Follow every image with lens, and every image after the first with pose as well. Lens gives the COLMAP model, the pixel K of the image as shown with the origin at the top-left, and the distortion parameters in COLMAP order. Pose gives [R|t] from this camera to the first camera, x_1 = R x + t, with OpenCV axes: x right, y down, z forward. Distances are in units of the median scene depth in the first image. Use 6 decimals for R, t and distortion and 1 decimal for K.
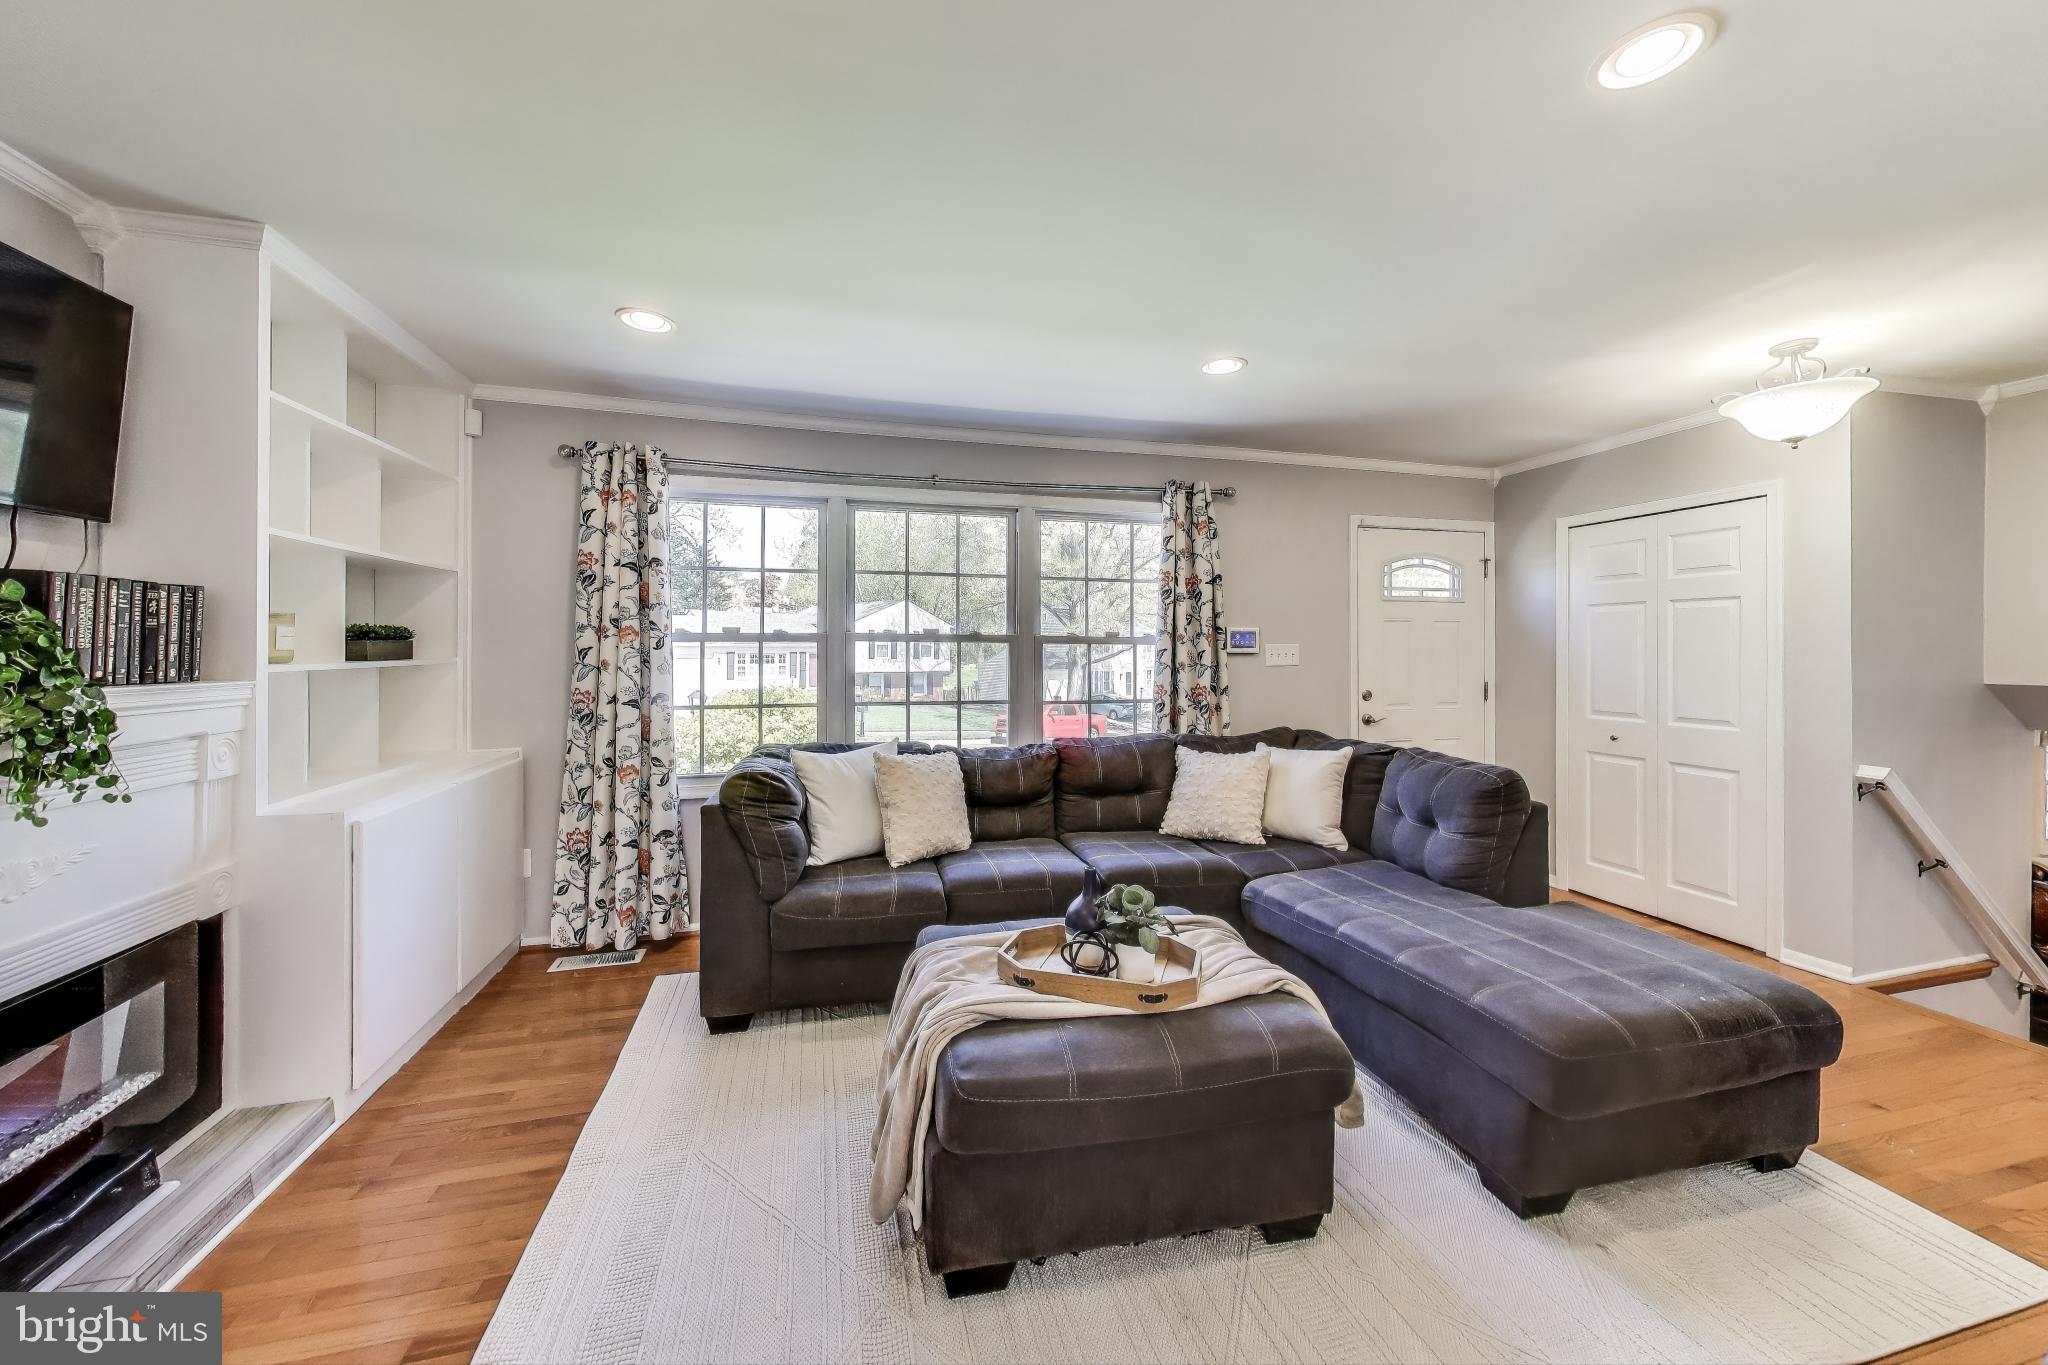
lens RADIAL K [[743.8, 0, 1020.5], [0, 743.8, 647.3], [0, 0, 1]] dist [-0.000058, -0.000009]
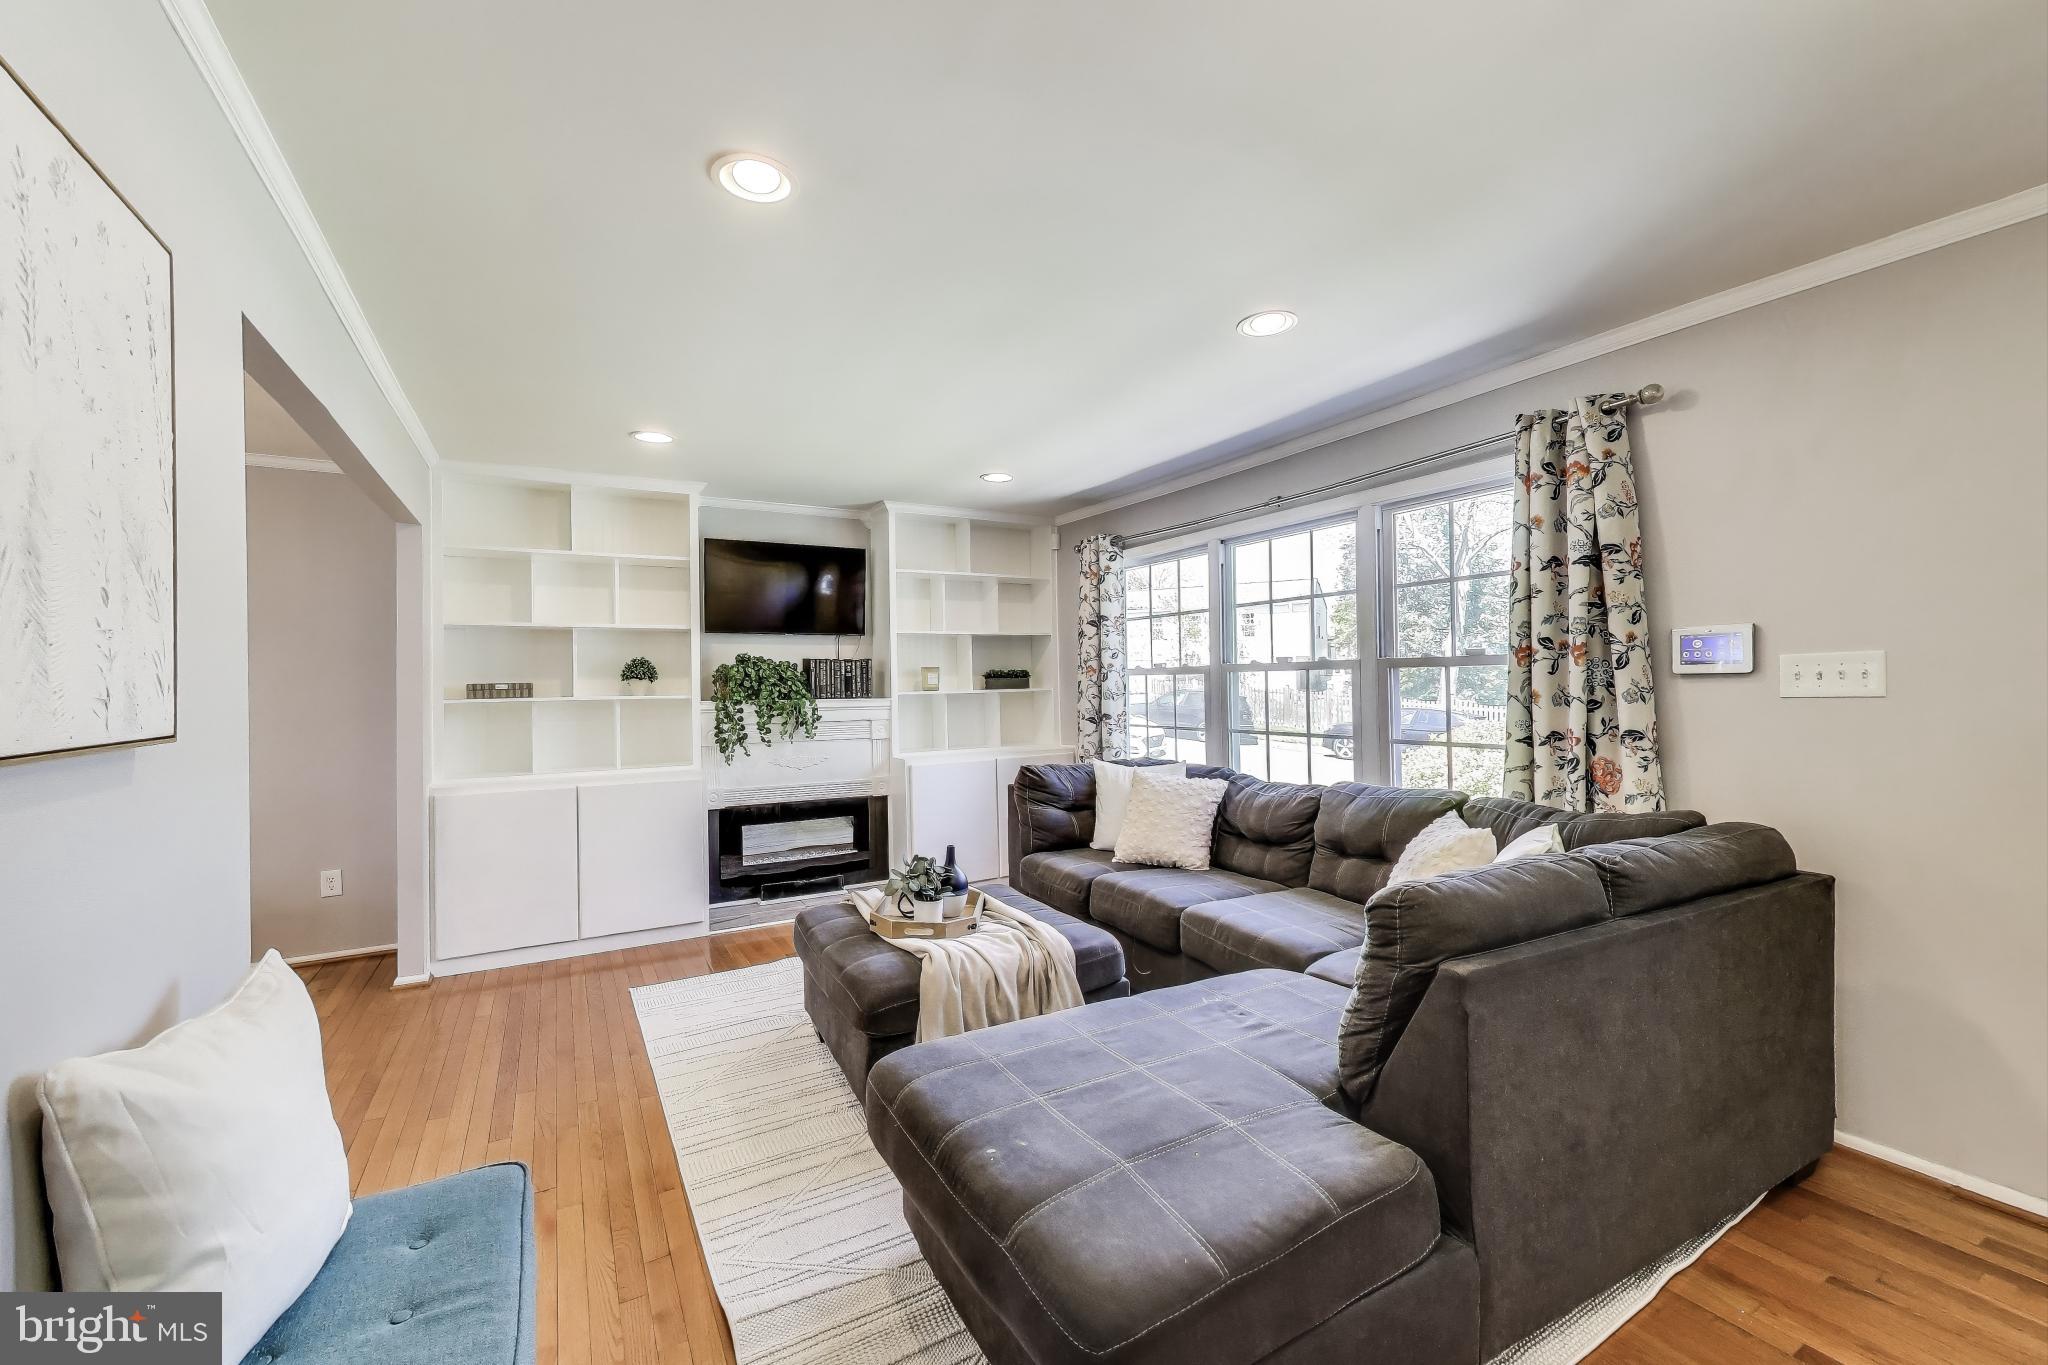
lens RADIAL K [[812.5, 0, 994.3], [0, 812.5, 680.4], [0, 0, 1]] dist [-0.000003, -0.000045]
pose [[0.245821, -0.010431, -0.969259, 0.912217], [0.018673, 0.999808, -0.006024, 0.007123], [0.969135, -0.016618, 0.245968, 0.420521]]
